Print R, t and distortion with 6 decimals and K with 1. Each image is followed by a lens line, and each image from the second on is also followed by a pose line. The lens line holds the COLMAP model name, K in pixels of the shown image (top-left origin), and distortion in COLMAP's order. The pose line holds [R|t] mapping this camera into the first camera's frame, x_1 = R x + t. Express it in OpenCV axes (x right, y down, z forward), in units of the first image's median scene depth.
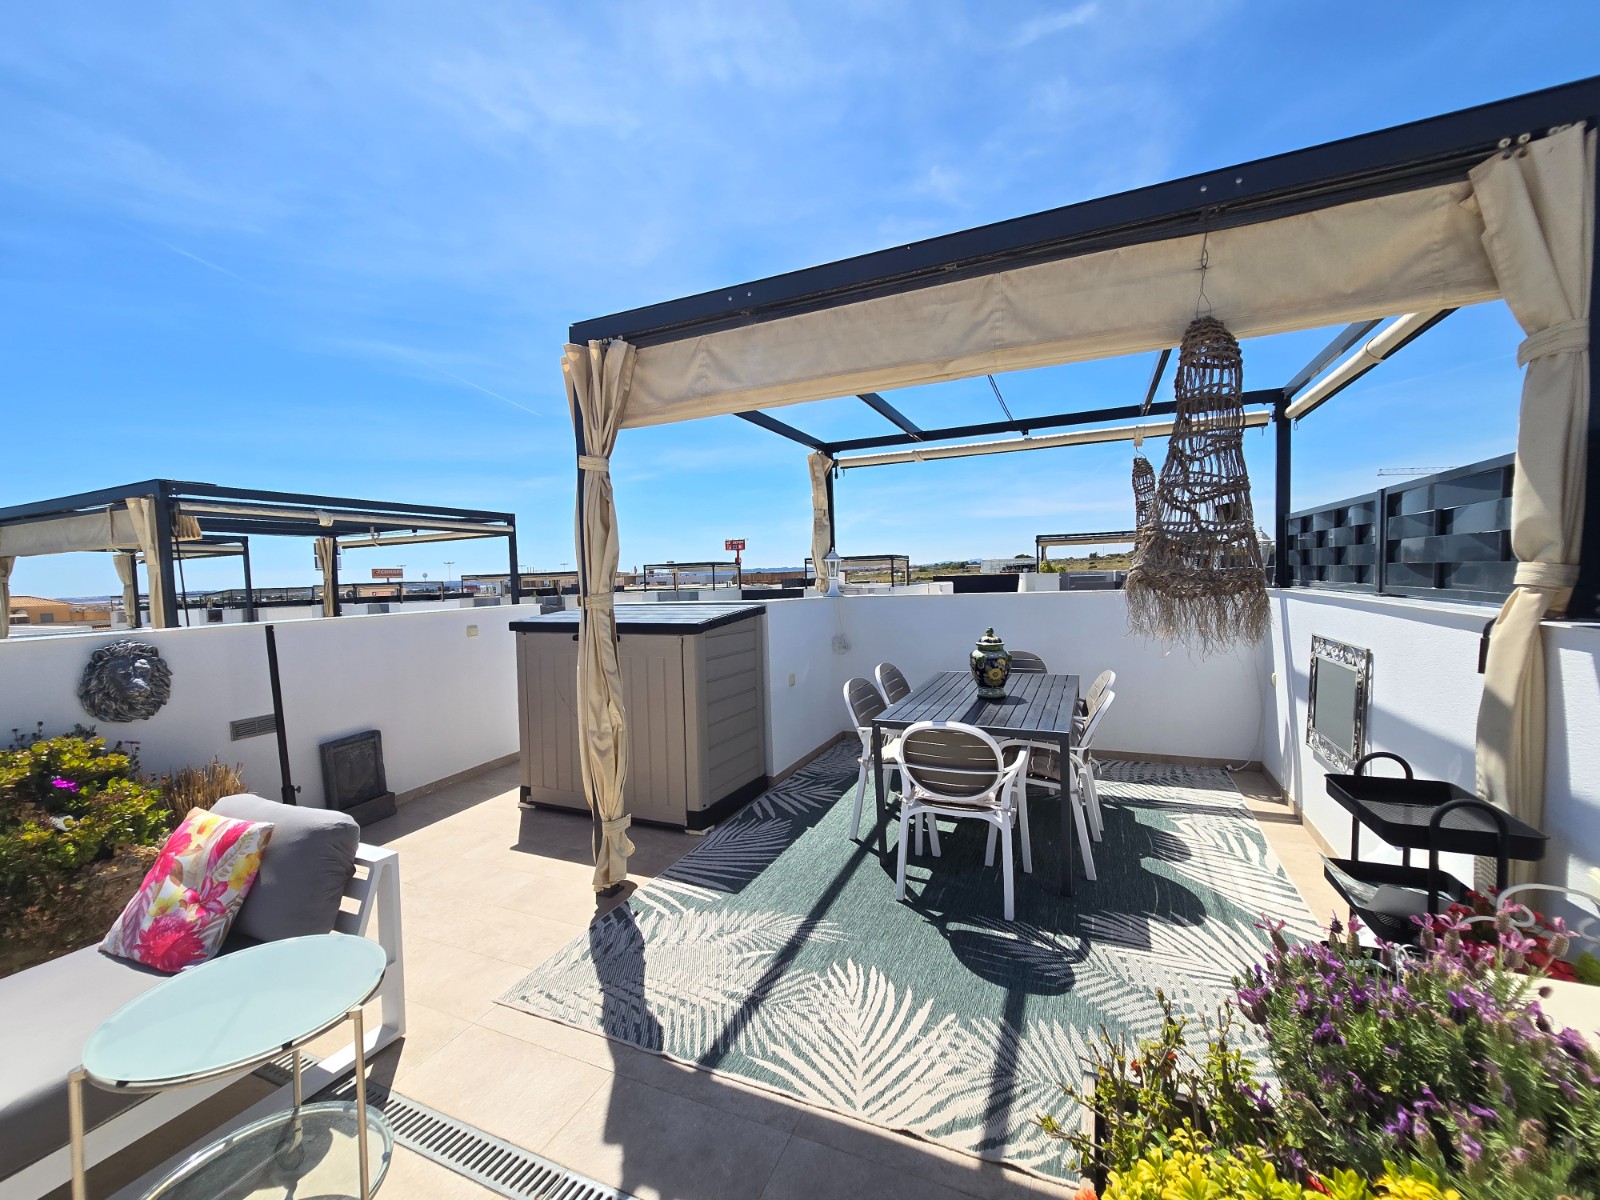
lens RADIAL K [[653.7, 0, 797.5], [0, 653.7, 609.1], [0, 0, 1]] dist [-0.002859, -0.000363]
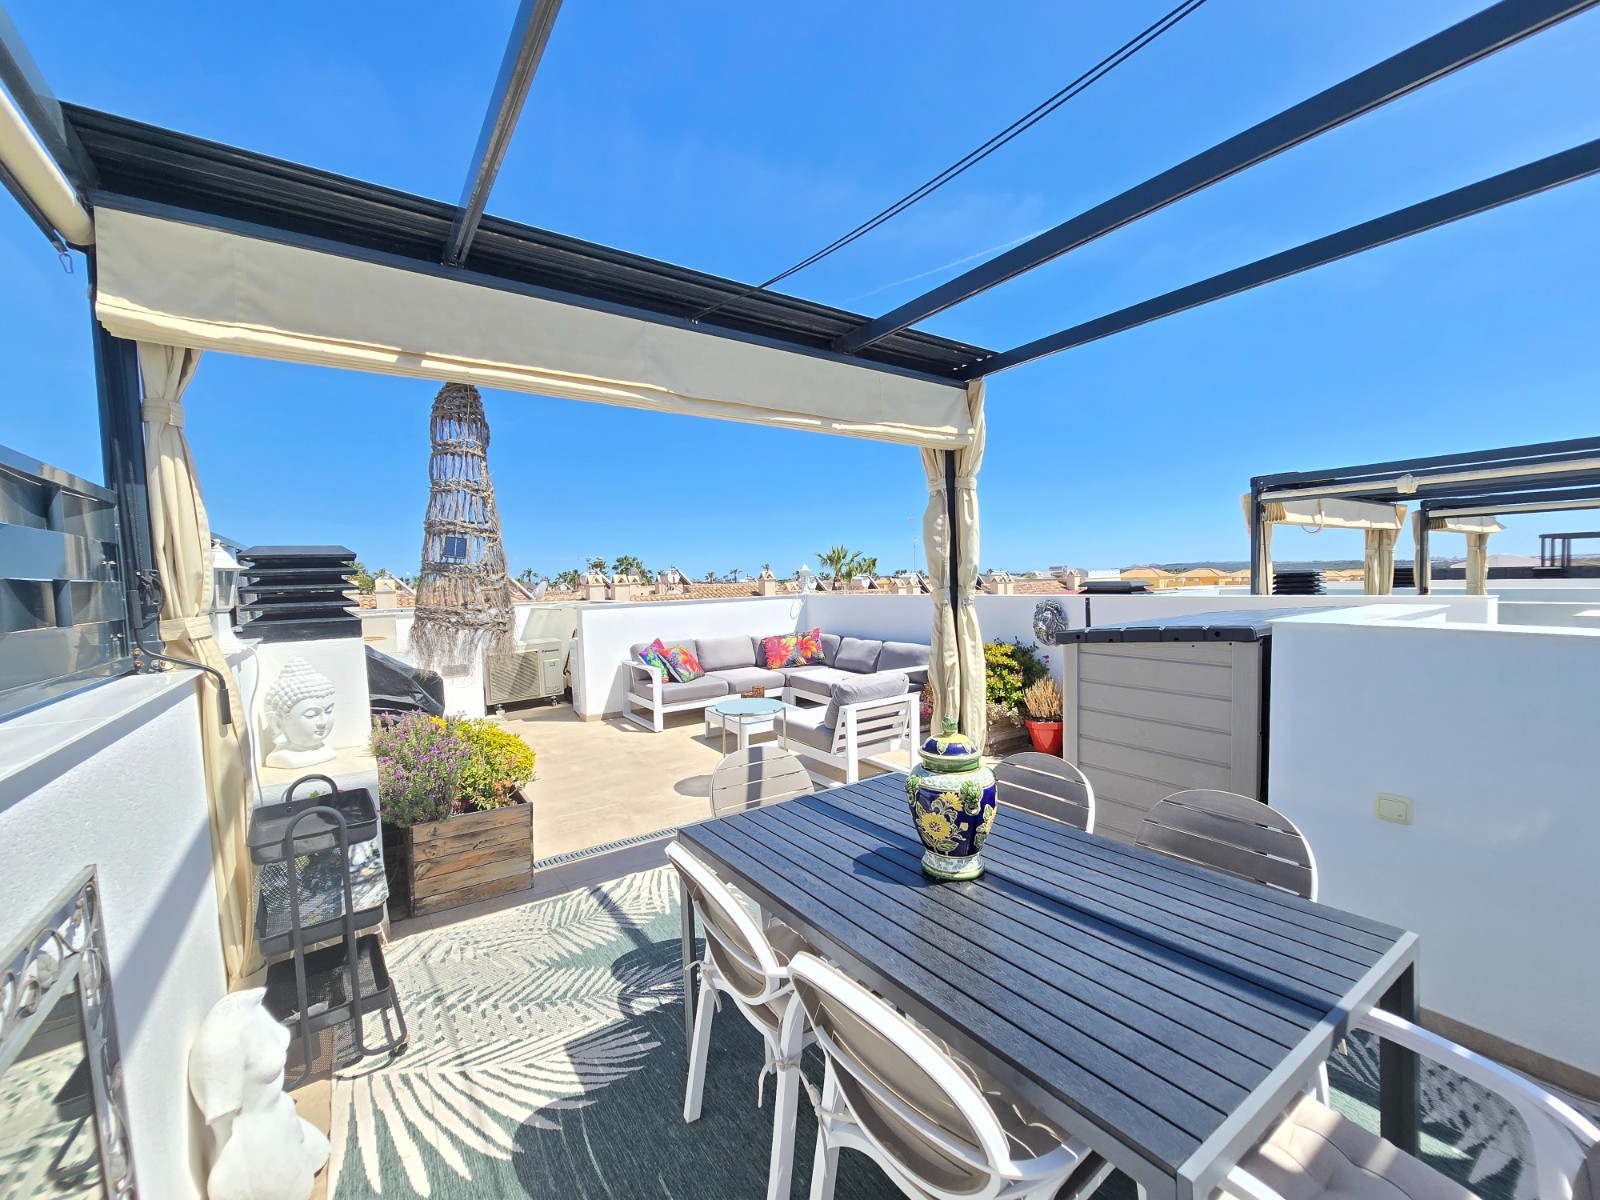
lens RADIAL K [[653.7, 0, 797.5], [0, 653.7, 609.1], [0, 0, 1]] dist [-0.002859, -0.000363]
pose [[-0.515326, 0.083304, -0.852936, 0.894345], [0.004193, 0.995498, 0.094695, -0.105085], [0.856984, 0.045222, -0.513355, 1.406366]]
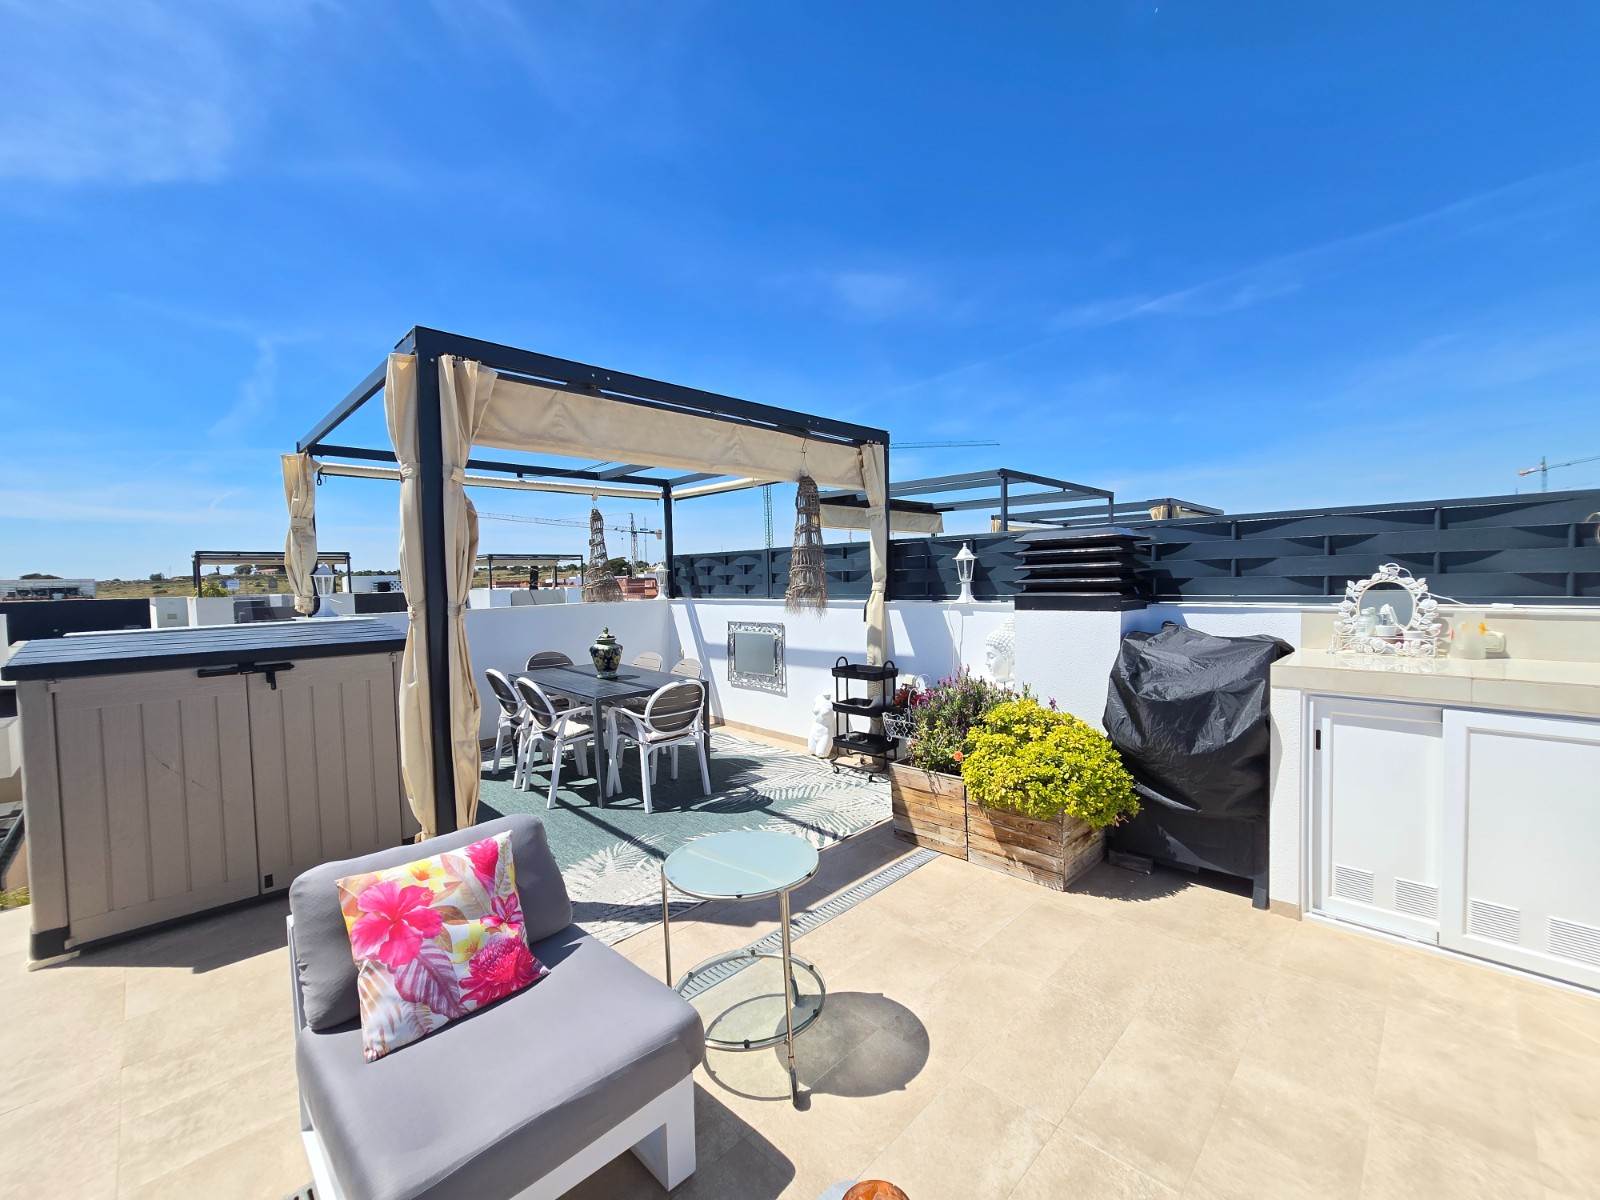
lens RADIAL K [[655.4, 0, 801.1], [0, 655.4, 609.8], [0, 0, 1]] dist [0.009838, -0.006687]
pose [[0.355713, -0.024431, 0.934276, -1.054444], [0.059627, 0.998215, 0.003401, 0.012836], [-0.932691, 0.054498, 0.356535, 0.147721]]
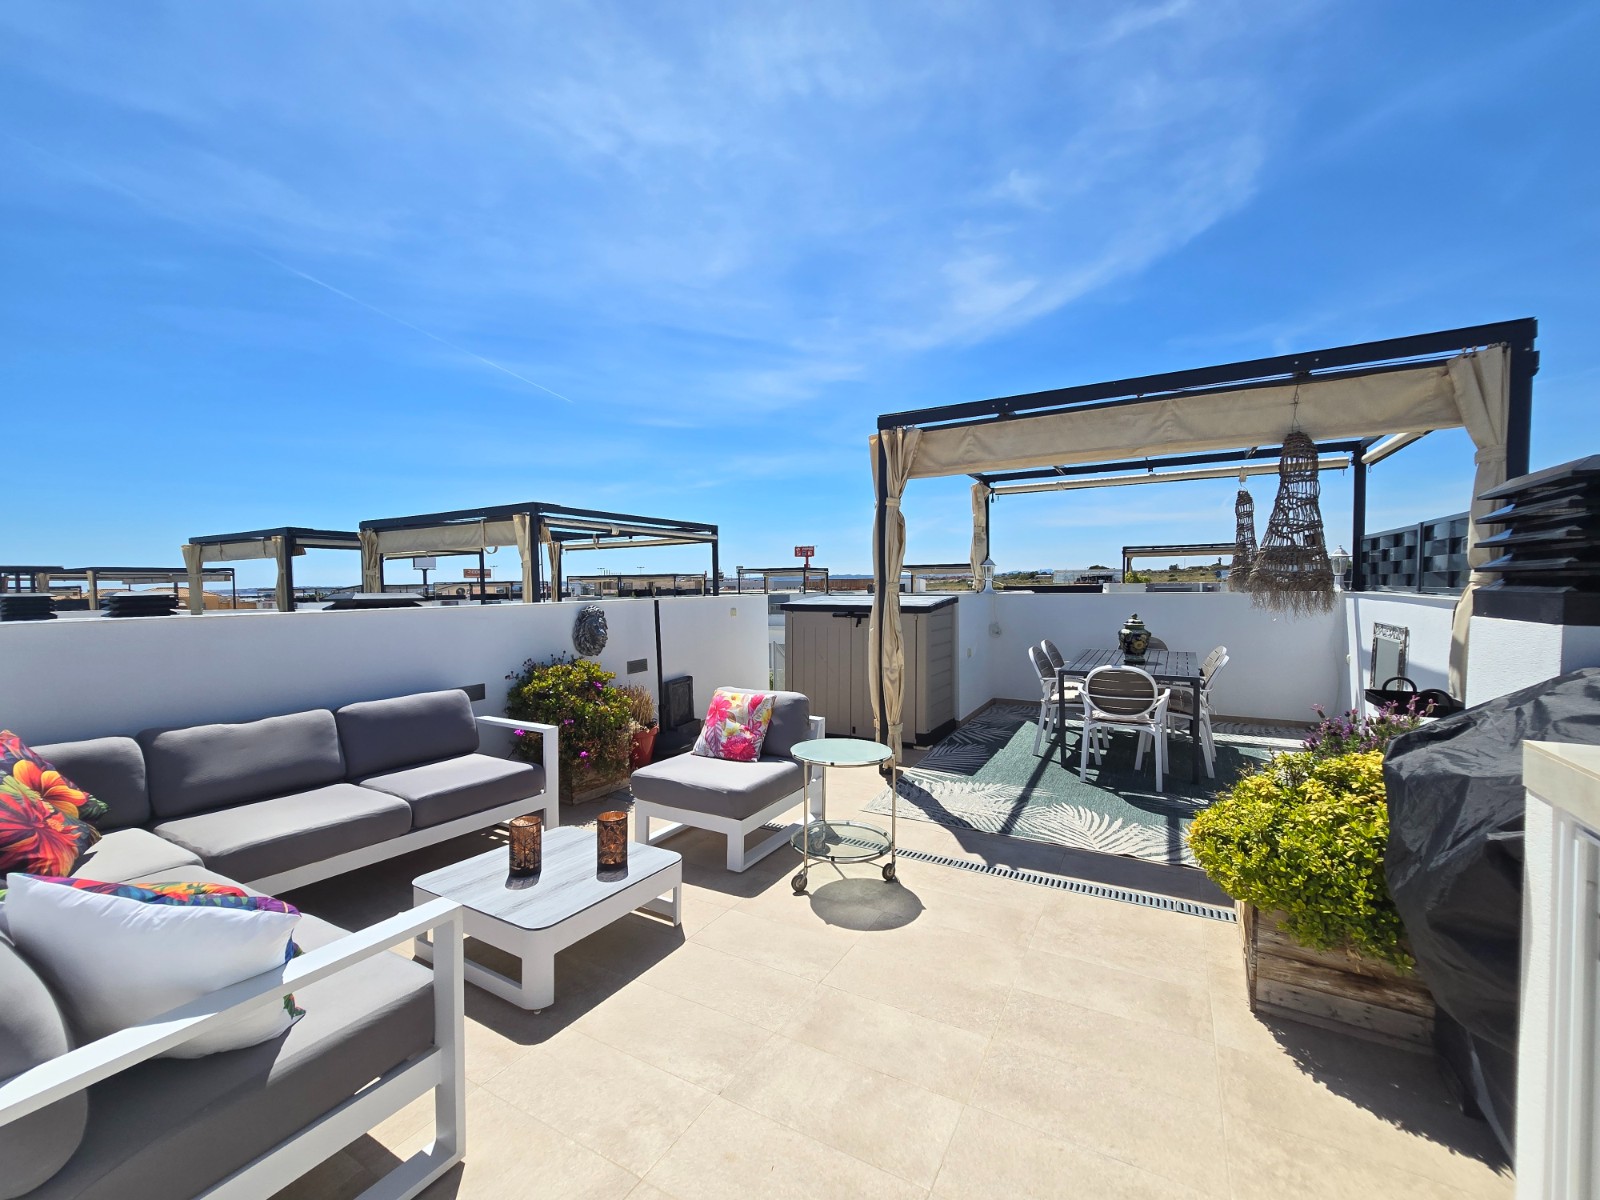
lens RADIAL K [[655.4, 0, 801.1], [0, 655.4, 609.8], [0, 0, 1]] dist [0.009838, -0.006687]
pose [[0.995767, 0.022802, -0.089036, -0.379822], [-0.023659, 0.999683, -0.008580, 0.062226], [0.088812, 0.010651, 0.995991, -0.622840]]
